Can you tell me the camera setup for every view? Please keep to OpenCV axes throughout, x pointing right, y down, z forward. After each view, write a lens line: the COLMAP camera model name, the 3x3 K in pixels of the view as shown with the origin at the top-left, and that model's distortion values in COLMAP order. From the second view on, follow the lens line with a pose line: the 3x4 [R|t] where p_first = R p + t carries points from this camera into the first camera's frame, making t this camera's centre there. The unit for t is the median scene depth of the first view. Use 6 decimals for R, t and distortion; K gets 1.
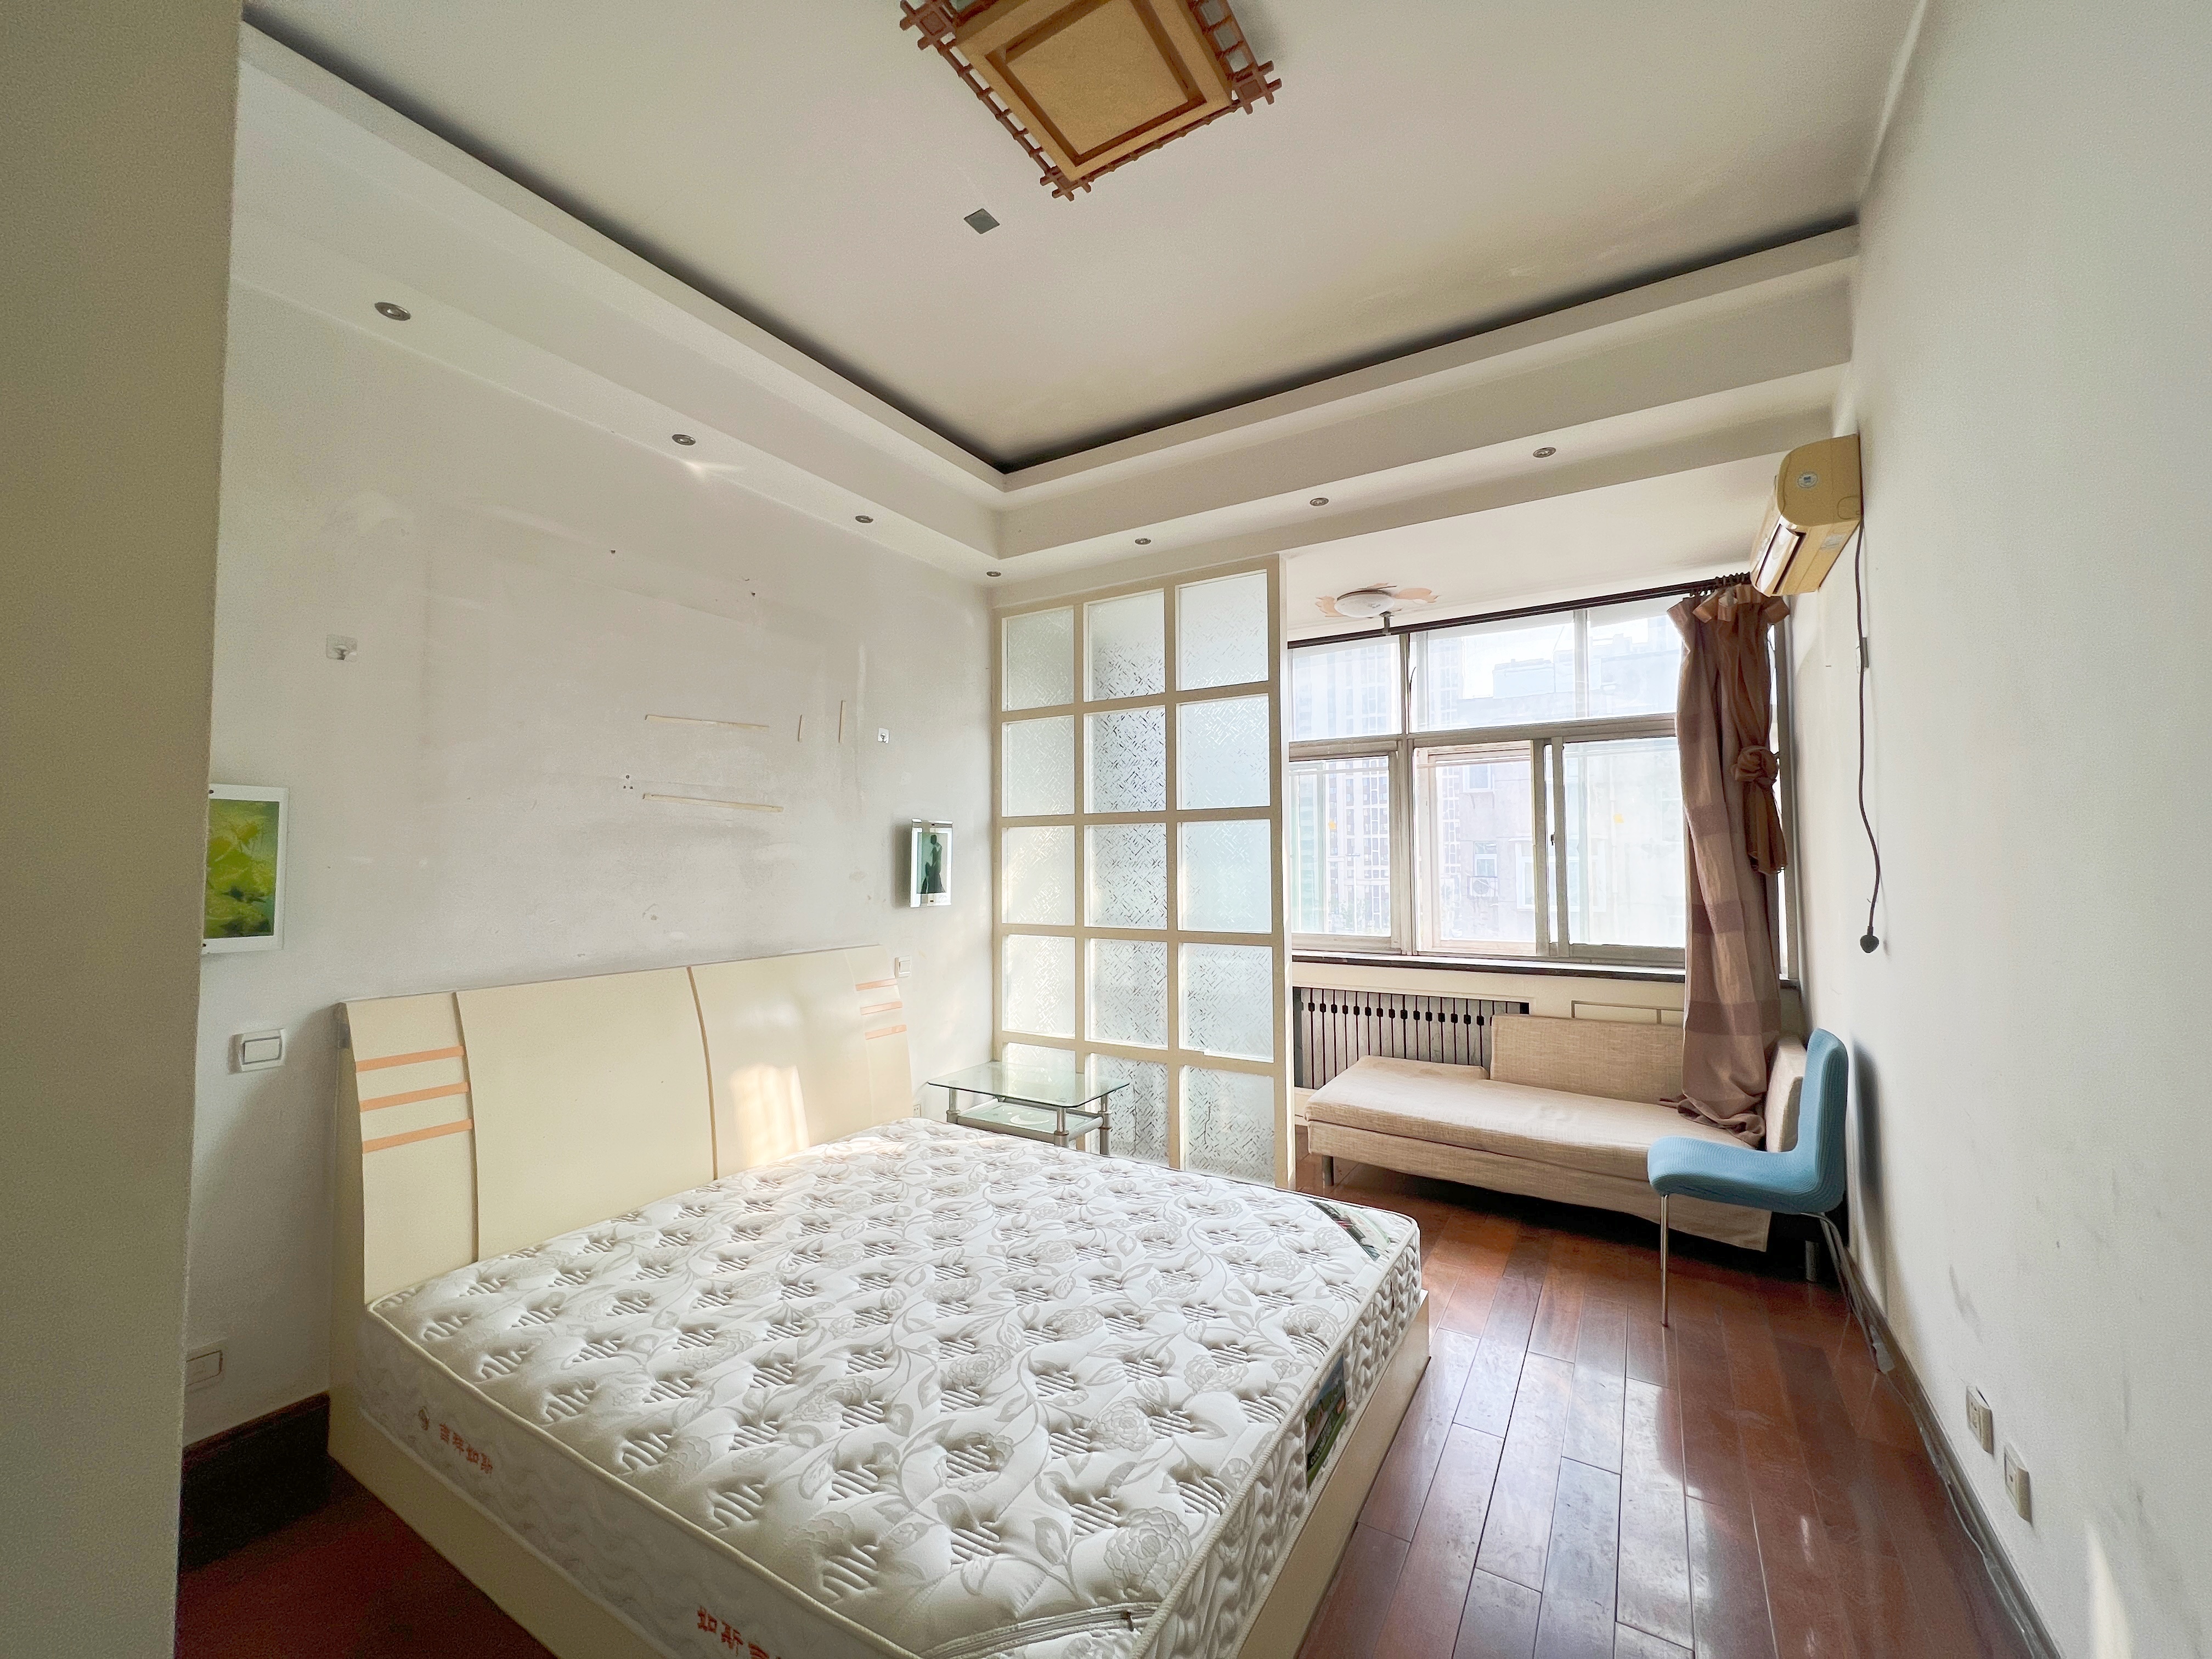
lens RADIAL K [[883.6, 0, 1105.1], [0, 883.6, 826.0], [0, 0, 1]] dist [-0.004183, 0.000487]
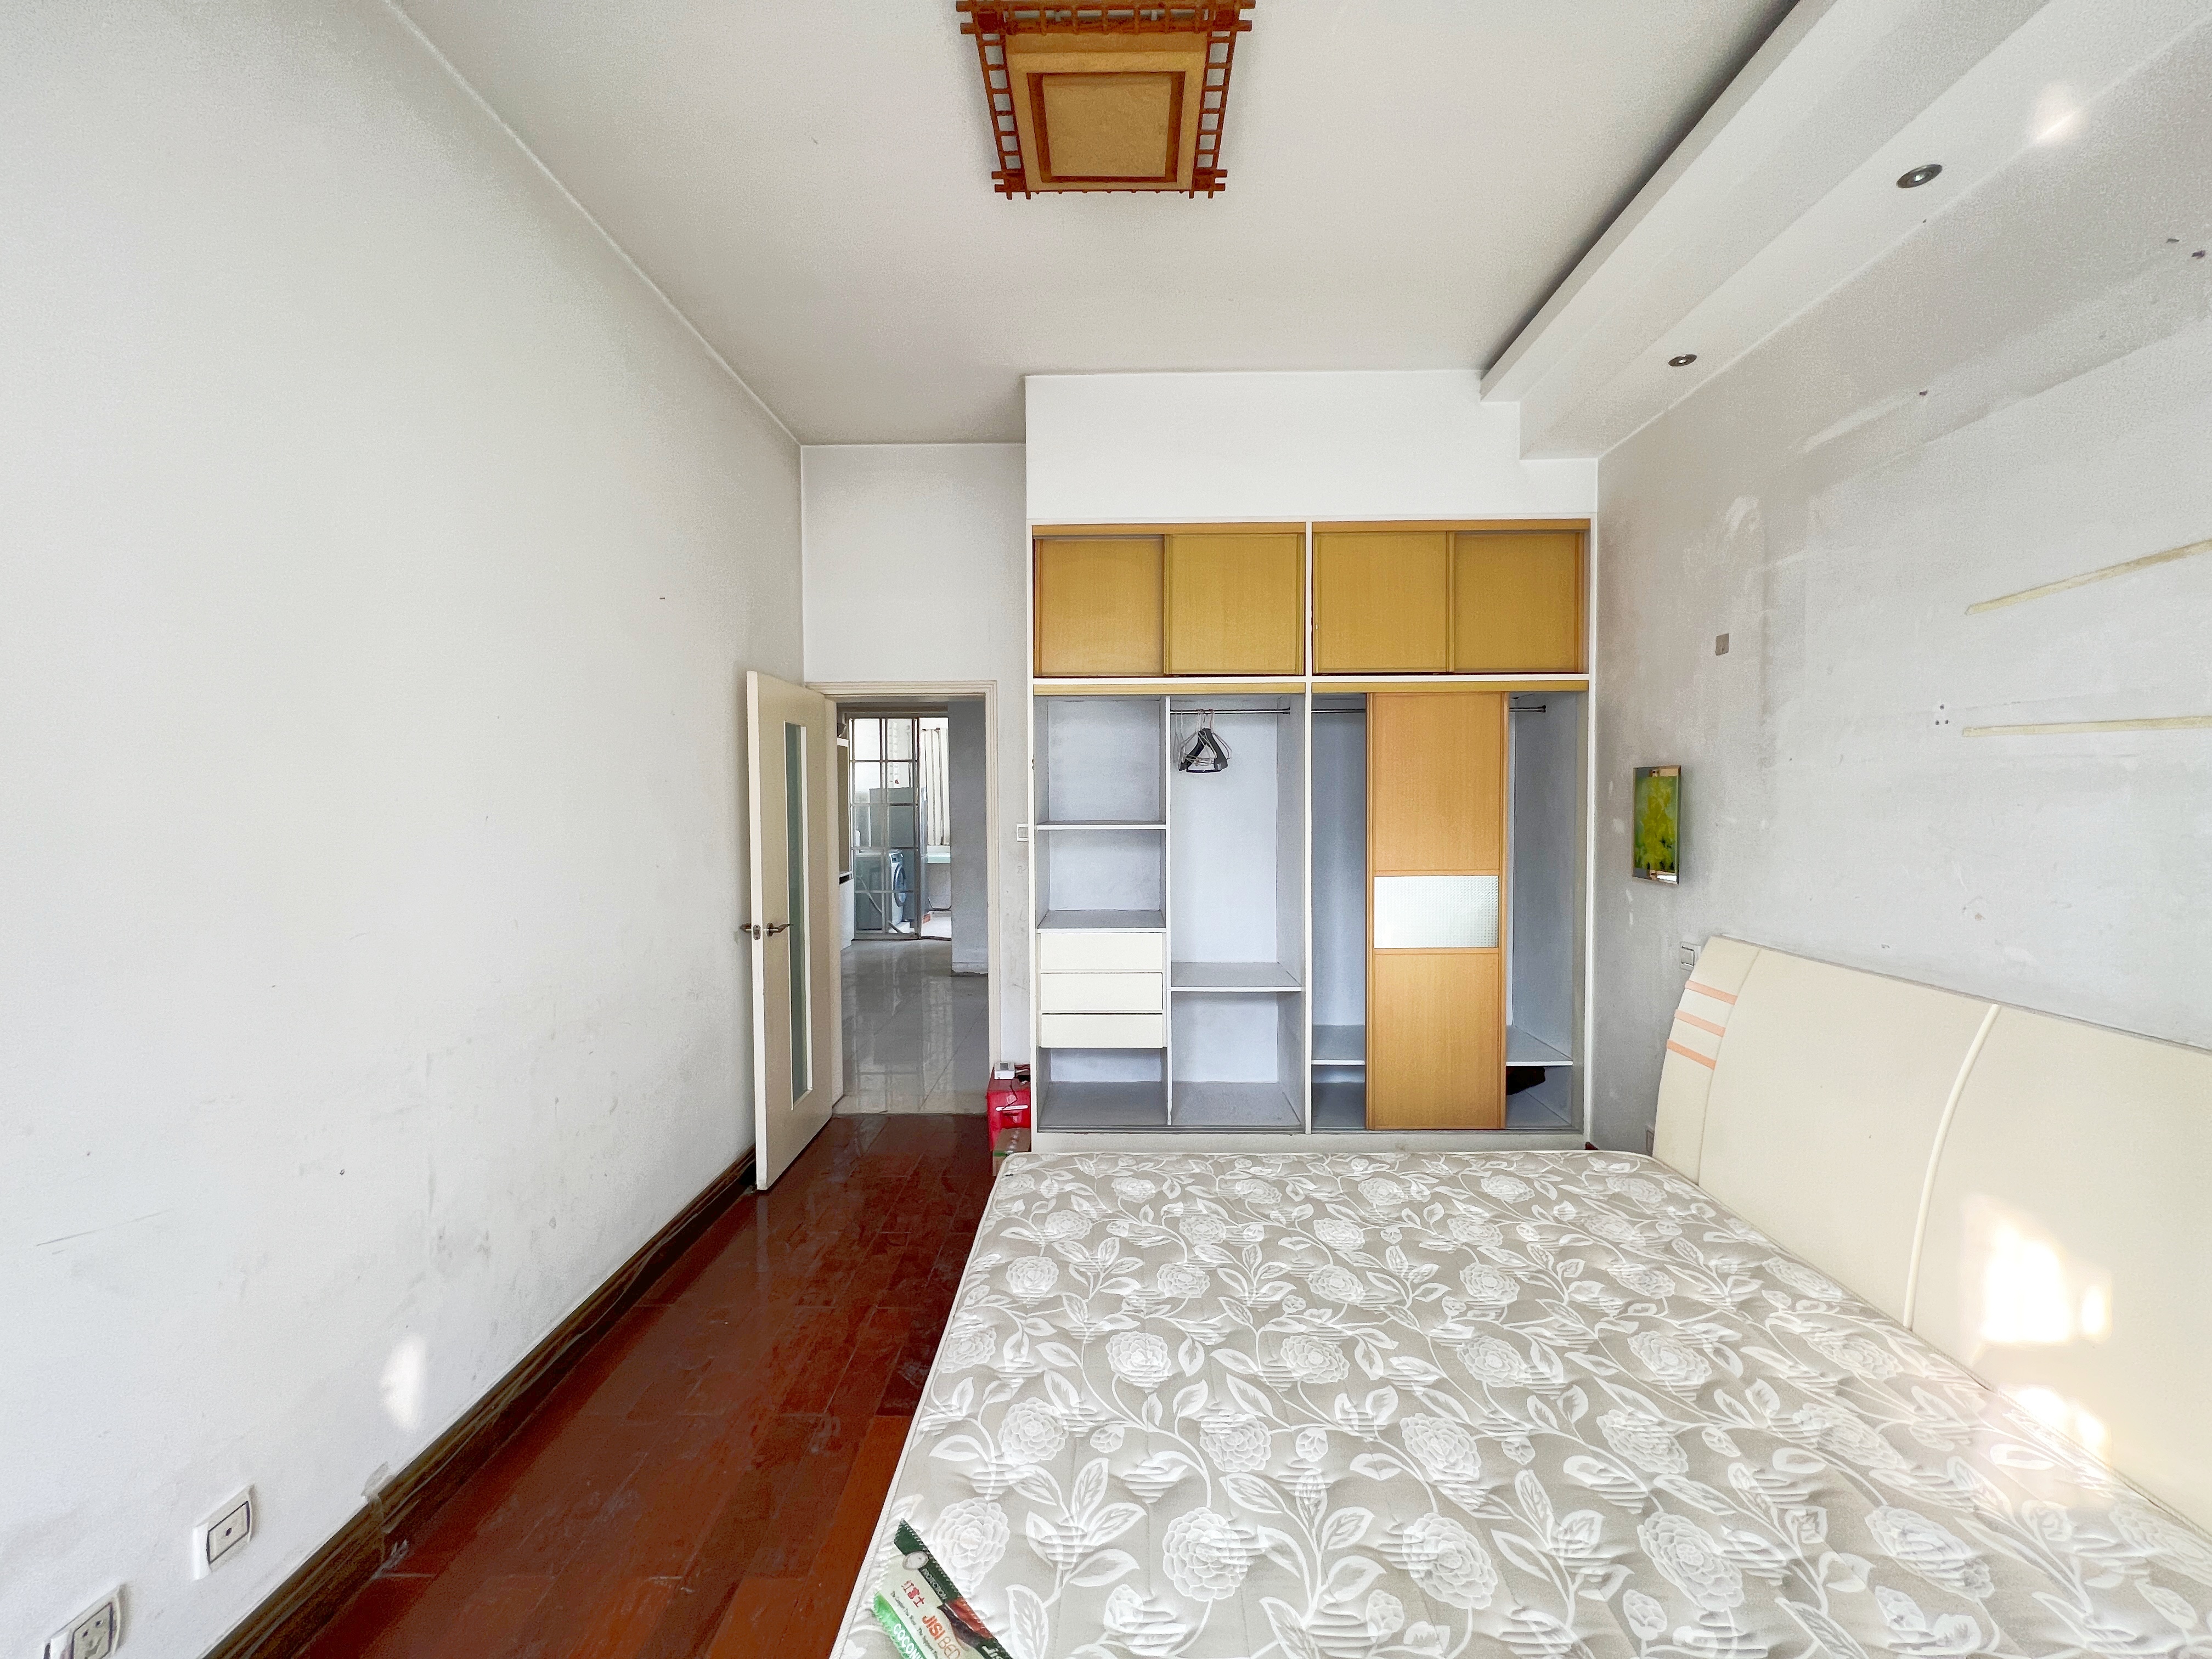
lens RADIAL K [[883.6, 0, 1102.6], [0, 883.6, 824.2], [0, 0, 1]] dist [-0.004183, 0.000487]
pose [[-0.852967, 0.020157, -0.521575, 0.457294], [0.026583, 0.999635, -0.004841, 0.026143], [0.521287, -0.017994, -0.853192, 1.478220]]
